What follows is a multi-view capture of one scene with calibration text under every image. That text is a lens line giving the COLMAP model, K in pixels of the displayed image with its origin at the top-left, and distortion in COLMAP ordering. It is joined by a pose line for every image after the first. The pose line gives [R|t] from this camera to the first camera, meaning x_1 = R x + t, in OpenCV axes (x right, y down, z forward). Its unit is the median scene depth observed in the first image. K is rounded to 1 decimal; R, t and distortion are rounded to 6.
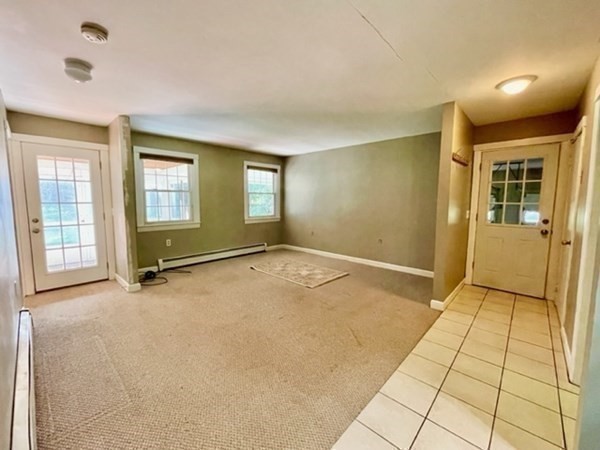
lens RADIAL K [[251.9, 0, 300.4], [0, 251.9, 223.5], [0, 0, 1]] dist [0.000611, 0.000570]
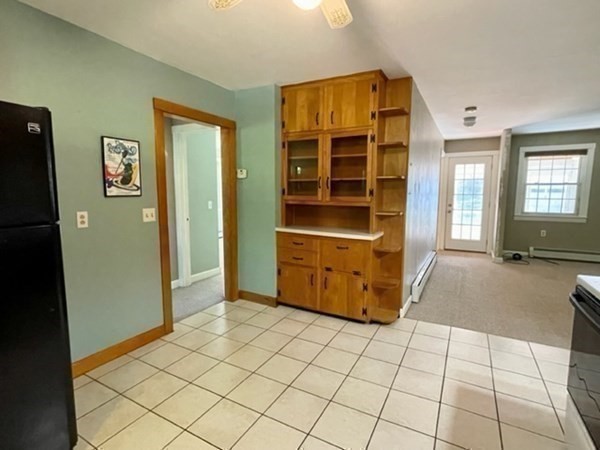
lens RADIAL K [[296.2, 0, 301.1], [0, 296.2, 221.8], [0, 0, 1]] dist [0.000122, 0.001023]
pose [[0.235967, 0.101635, -0.966431, 0.505161], [-0.094740, 0.992184, 0.081212, 0.028029], [0.967132, 0.072396, 0.243752, -0.333688]]
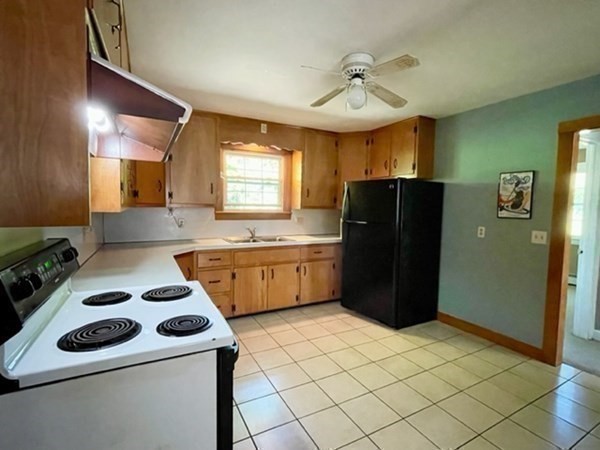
lens RADIAL K [[293.0, 0, 300.0], [0, 293.0, 225.1], [0, 0, 1]] dist [-0.001521, -0.001166]
pose [[-0.946920, -0.041678, 0.318756, 0.120575], [0.008883, 0.987789, 0.155544, -0.038457], [-0.321347, 0.150119, -0.934987, 0.285717]]
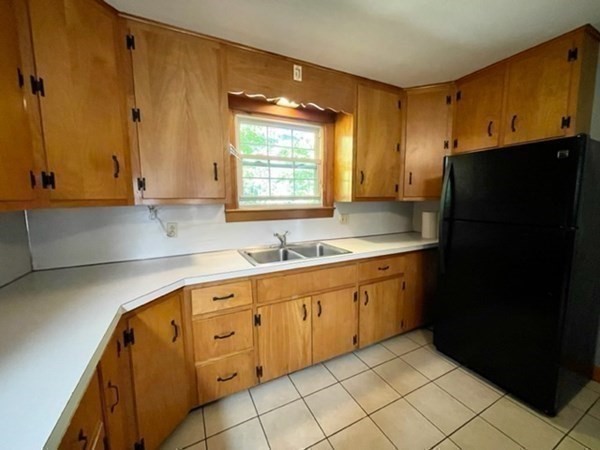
lens RADIAL K [[240.8, 0, 298.7], [0, 240.8, 224.9], [0, 0, 1]] dist [-0.002550, 0.000290]
pose [[-0.937616, -0.034203, 0.345986, 0.359099], [0.037149, 0.979596, 0.197514, -0.000237], [-0.345682, 0.198046, -0.917214, -0.094604]]
